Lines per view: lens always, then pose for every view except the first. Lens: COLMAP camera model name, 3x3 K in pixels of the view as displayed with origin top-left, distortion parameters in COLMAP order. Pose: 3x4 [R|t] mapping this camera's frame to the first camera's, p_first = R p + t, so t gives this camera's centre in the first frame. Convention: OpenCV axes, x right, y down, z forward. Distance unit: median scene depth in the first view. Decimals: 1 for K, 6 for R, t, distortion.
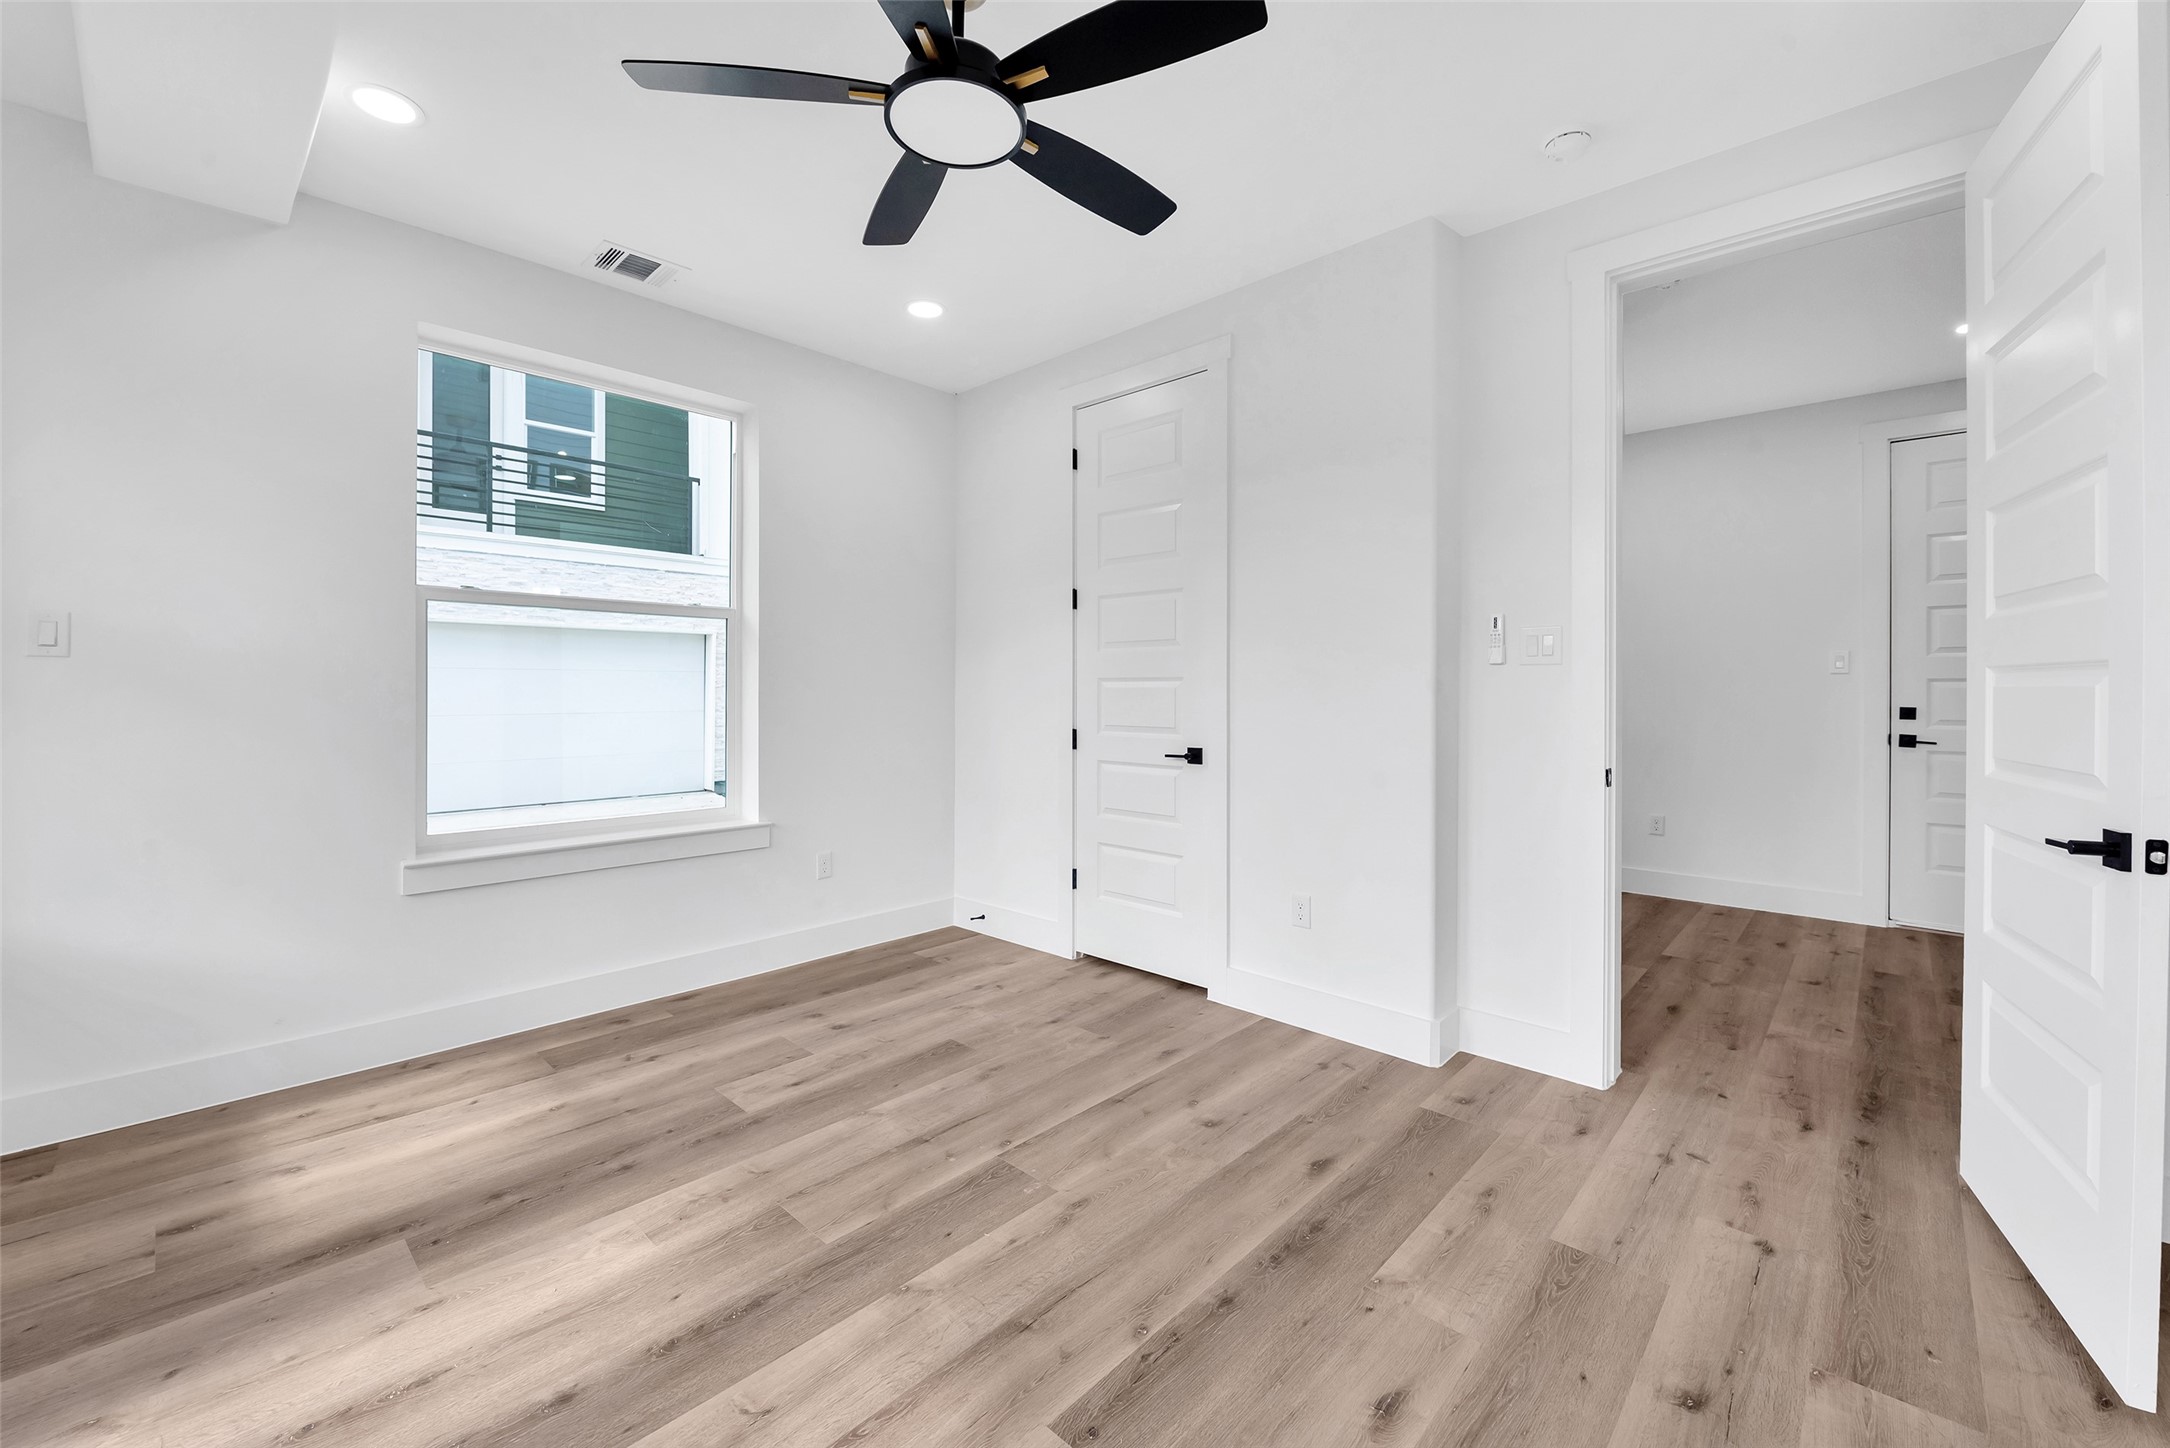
lens RADIAL K [[874.4, 0, 1064.3], [0, 874.4, 688.6], [0, 0, 1]] dist [-0.000627, -0.003978]
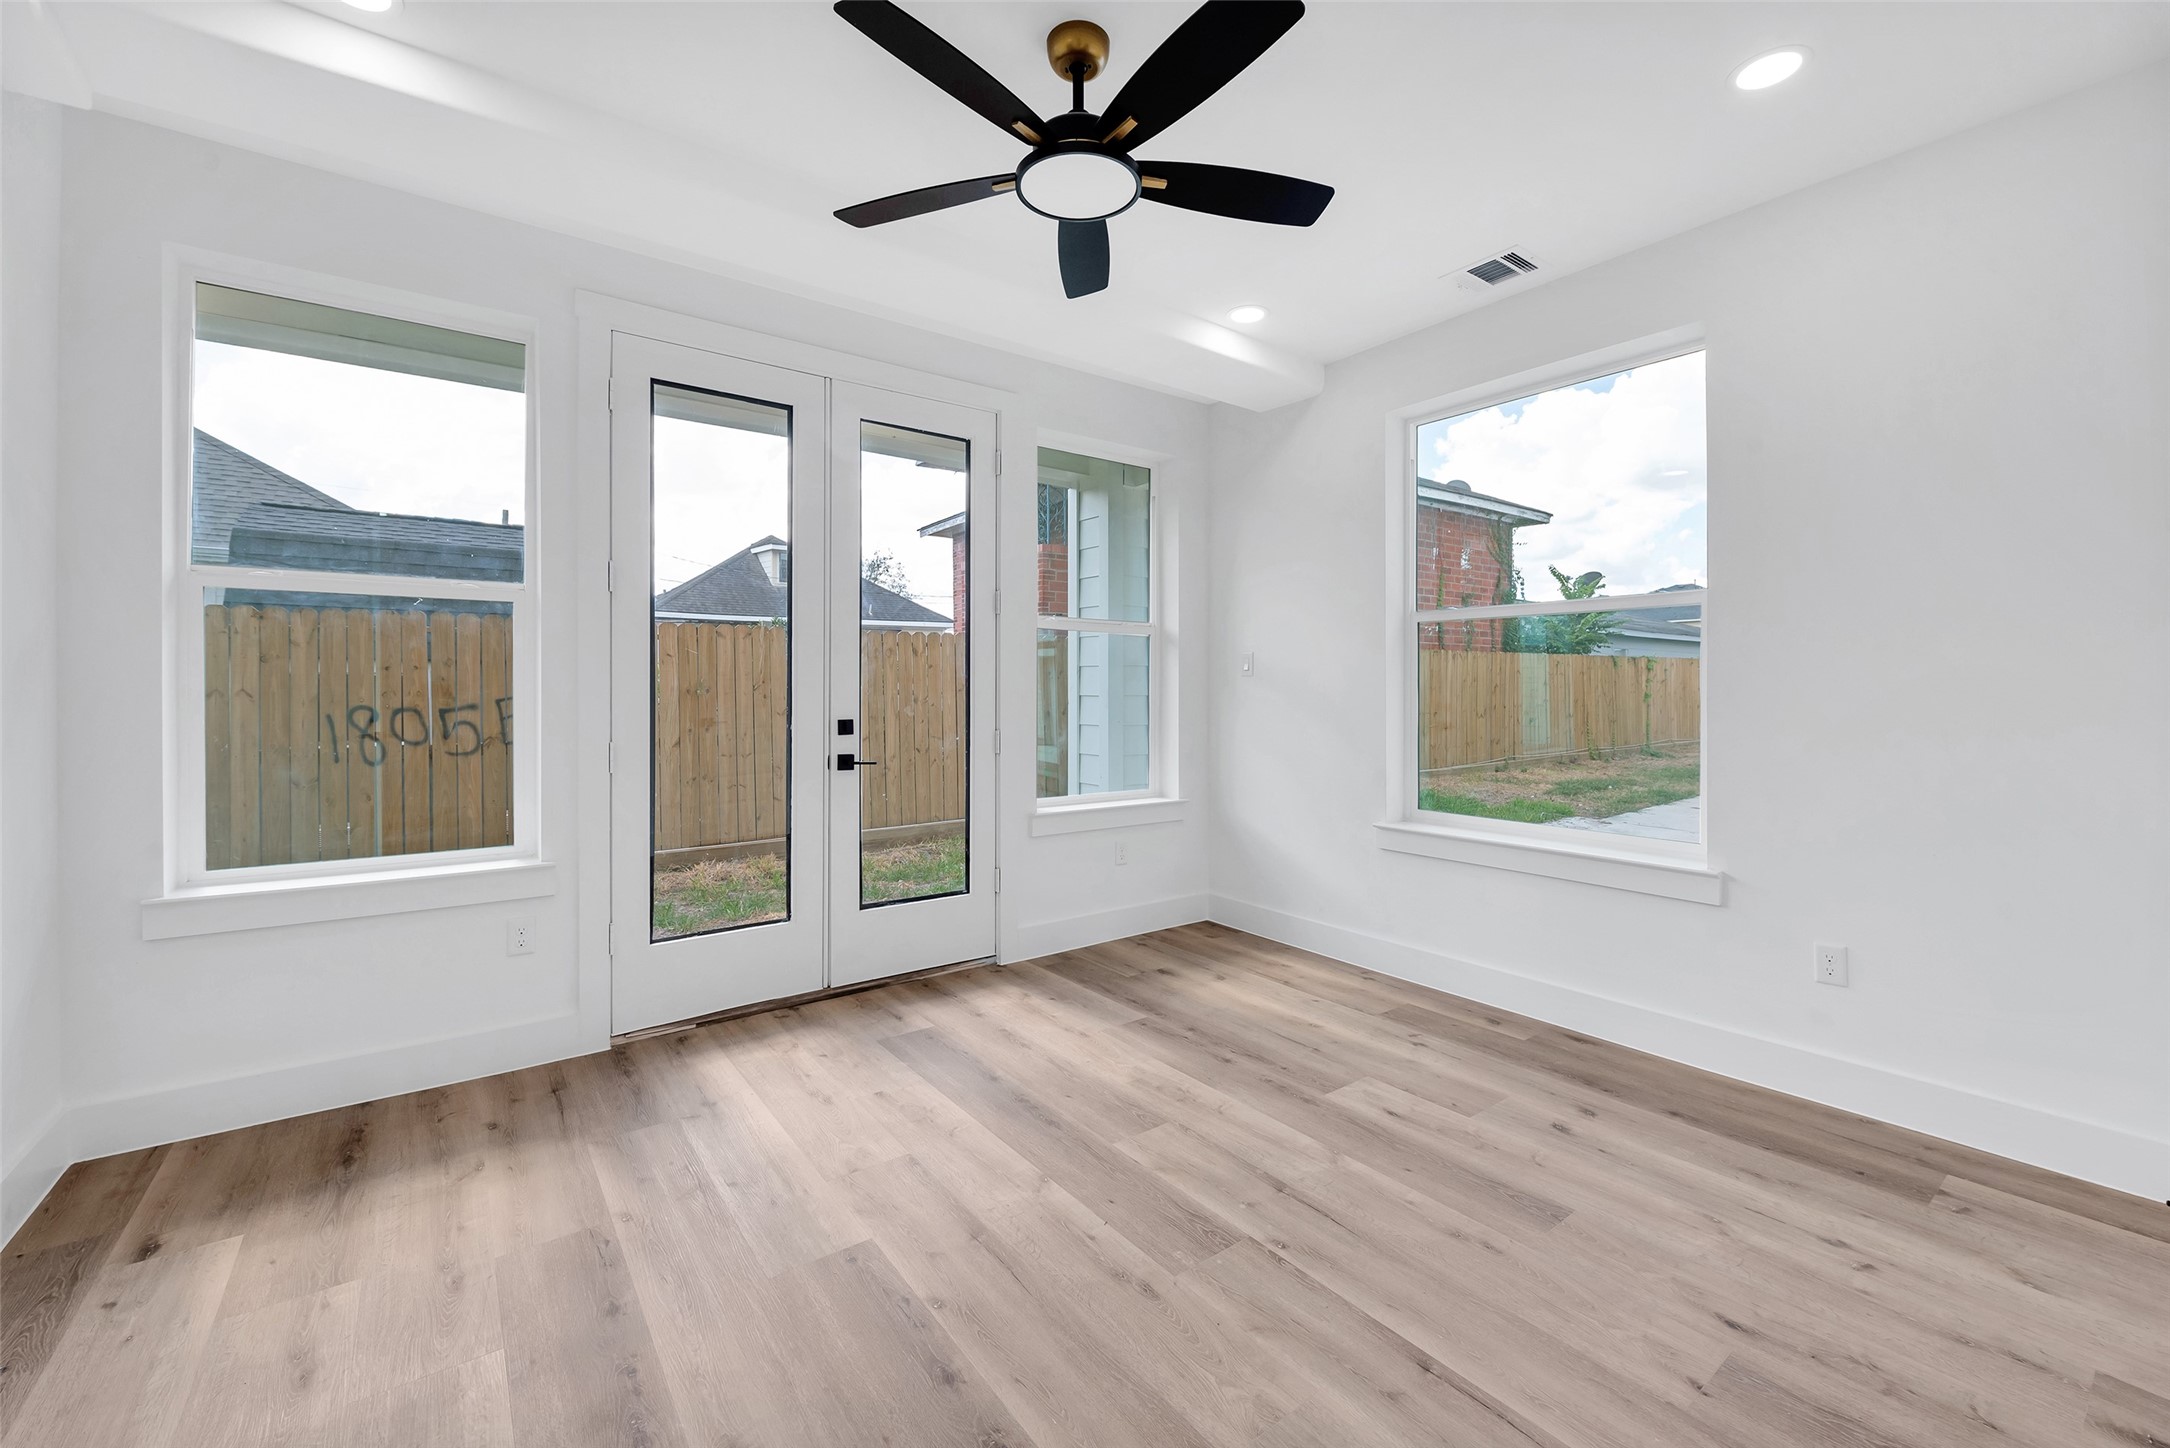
lens RADIAL K [[874.4, 0, 1087.1], [0, 874.4, 694.0], [0, 0, 1]] dist [-0.000627, -0.003978]
pose [[-0.167092, 0.000676, -0.985941, 0.819272], [-0.000066, 1.000000, 0.000697, 0.001373], [0.985941, 0.000181, -0.167092, 1.014103]]
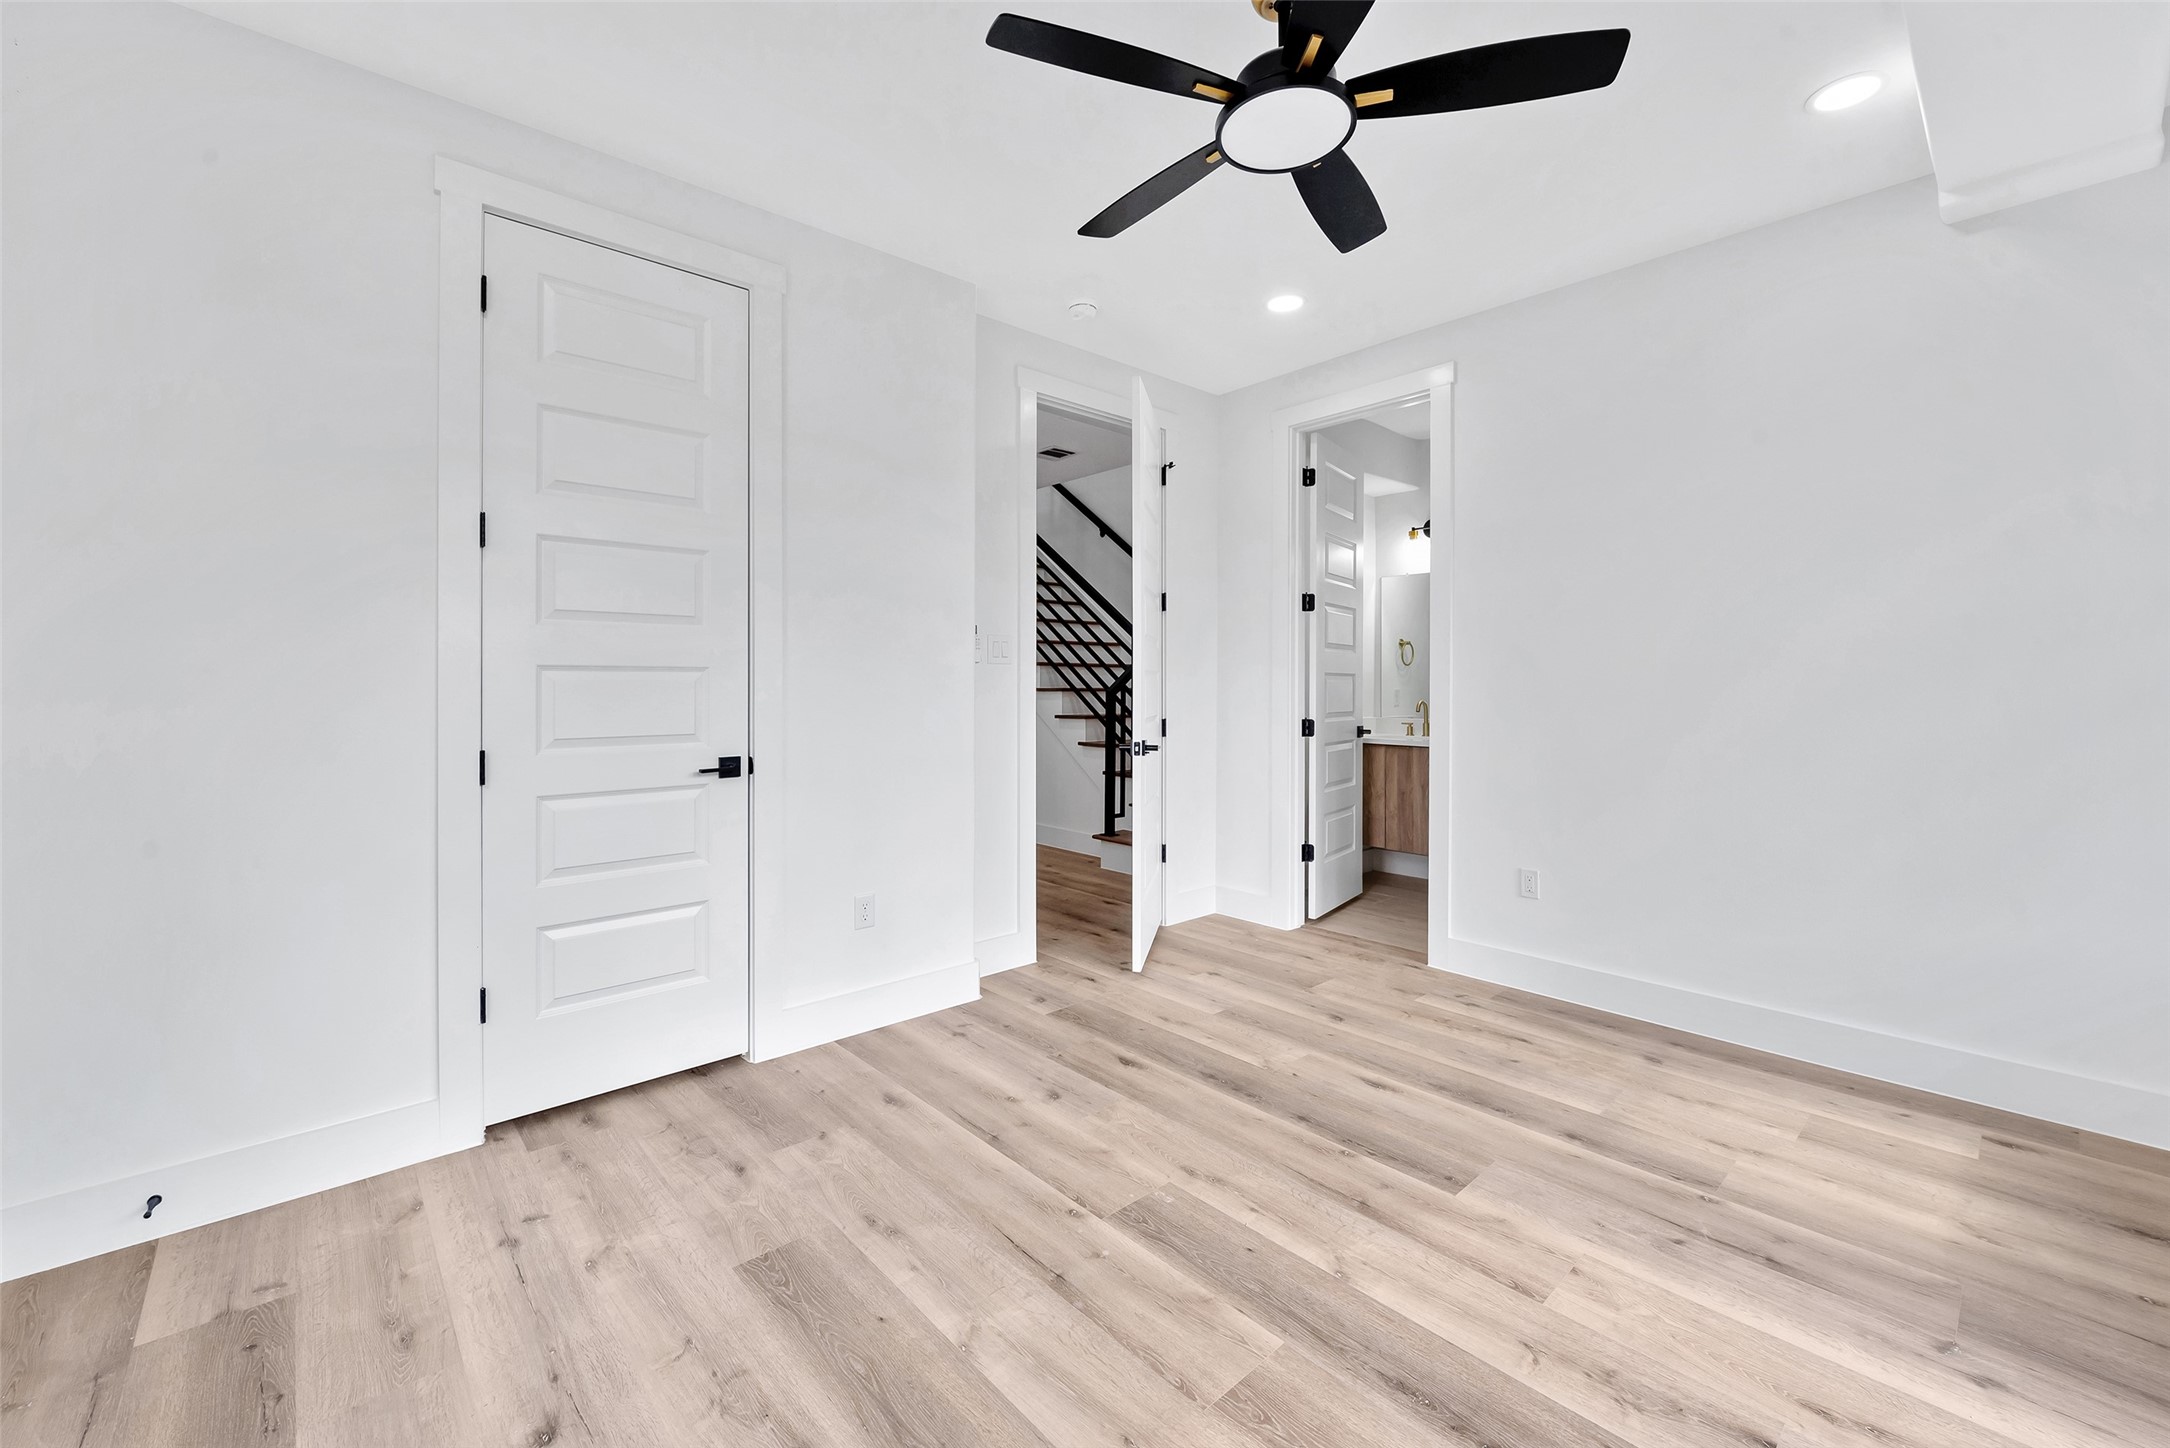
lens RADIAL K [[874.4, 0, 1099.0], [0, 874.4, 691.5], [0, 0, 1]] dist [-0.000627, -0.003978]
pose [[0.061081, -0.012480, 0.998055, -0.967347], [-0.001308, 0.999920, 0.012583, -0.002135], [-0.998132, -0.002074, 0.061060, 0.978049]]
